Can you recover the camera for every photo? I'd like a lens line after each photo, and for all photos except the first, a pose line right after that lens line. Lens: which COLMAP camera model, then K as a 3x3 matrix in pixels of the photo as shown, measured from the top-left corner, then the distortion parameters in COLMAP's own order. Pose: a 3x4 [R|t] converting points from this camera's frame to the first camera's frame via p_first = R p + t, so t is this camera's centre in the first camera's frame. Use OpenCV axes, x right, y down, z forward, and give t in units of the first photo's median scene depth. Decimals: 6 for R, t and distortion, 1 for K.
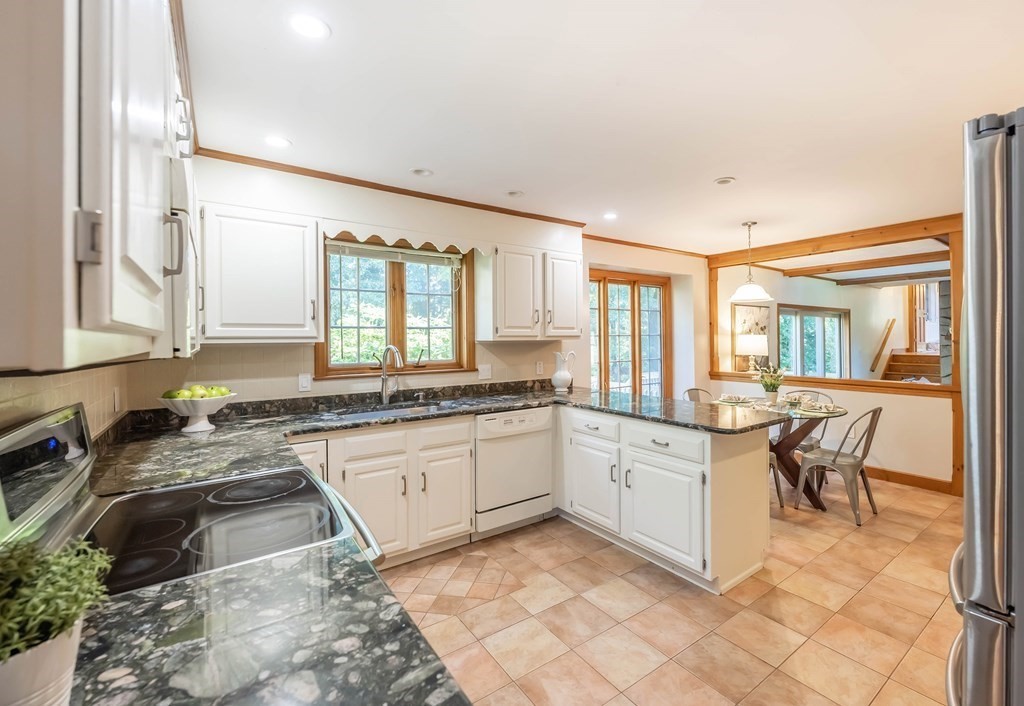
lens RADIAL K [[441.3, 0, 546.5], [0, 441.3, 339.4], [0, 0, 1]] dist [-0.006785, 0.000101]
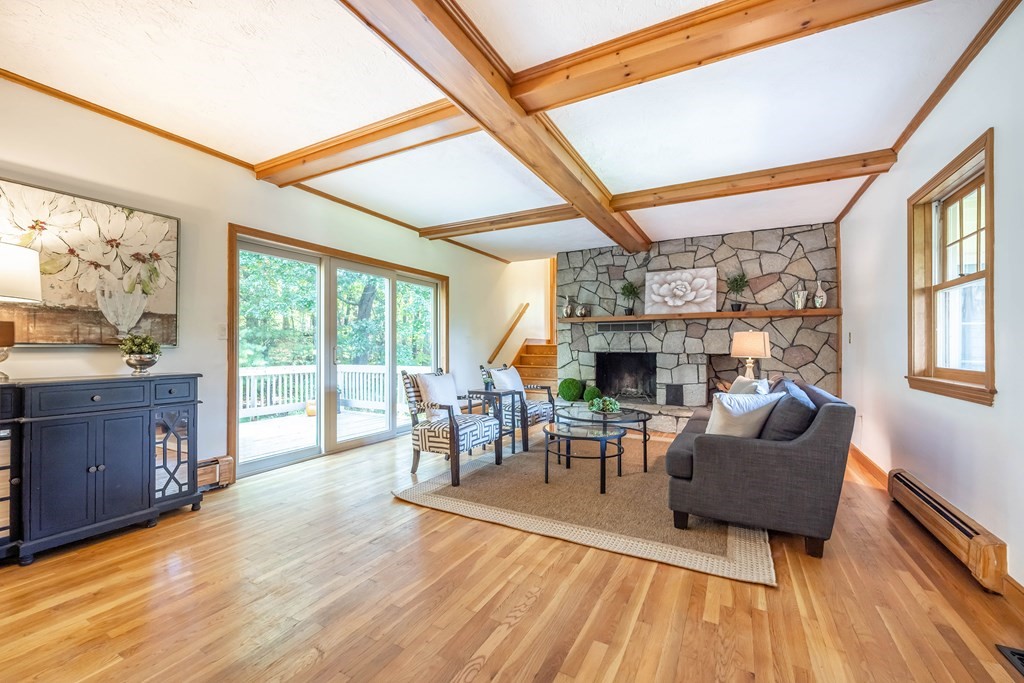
lens RADIAL K [[410.9, 0, 515.0], [0, 410.9, 347.5], [0, 0, 1]] dist [-0.006729, 0.000588]
pose [[0.907186, 0.009599, 0.420620, 1.386089], [-0.006794, 0.999944, -0.008165, 0.149099], [-0.420675, 0.004549, 0.907200, 0.915553]]
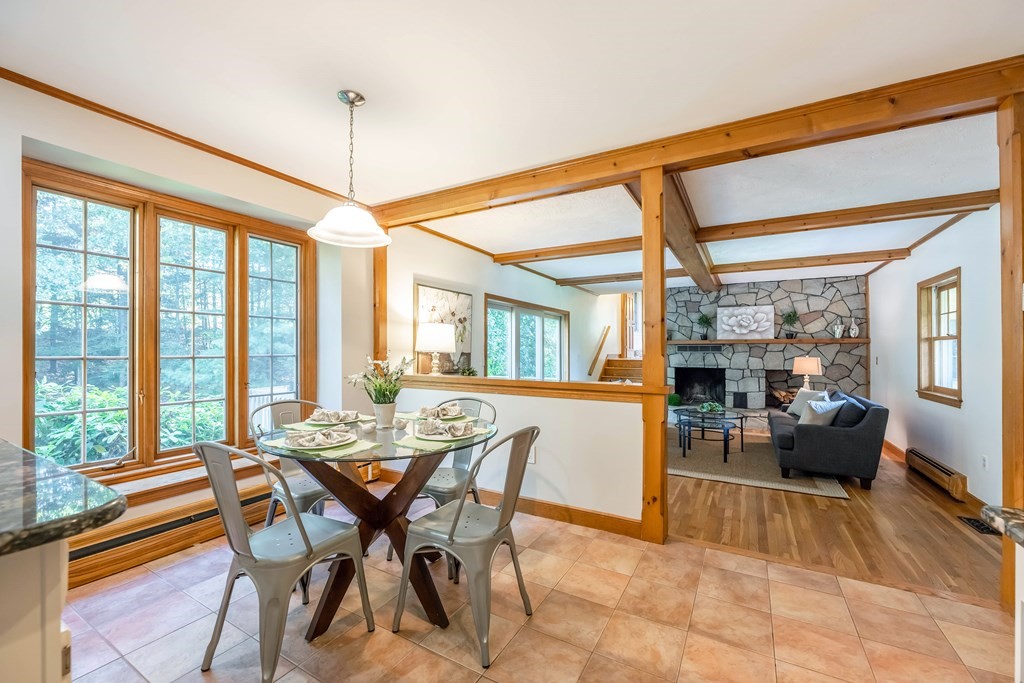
lens RADIAL K [[410.9, 0, 514.9], [0, 410.9, 350.0], [0, 0, 1]] dist [-0.006729, 0.000588]
pose [[0.914215, 0.009997, 0.405105, 0.578898], [-0.006439, 0.999928, -0.010144, 0.074098], [-0.405178, 0.006666, 0.914214, 0.590960]]
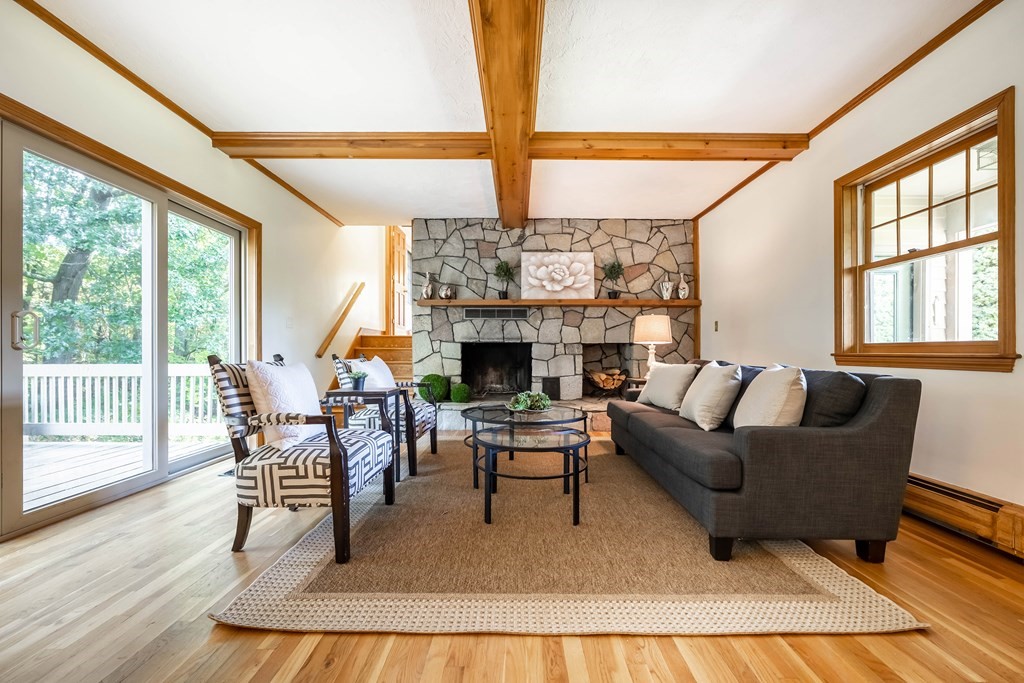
lens RADIAL K [[410.9, 0, 512.0], [0, 410.9, 350.5], [0, 0, 1]] dist [-0.006729, 0.000588]
pose [[0.604226, 0.011863, 0.796725, 1.375973], [-0.003029, 0.999916, -0.012592, 0.207795], [-0.796807, 0.005195, 0.604211, 1.408191]]
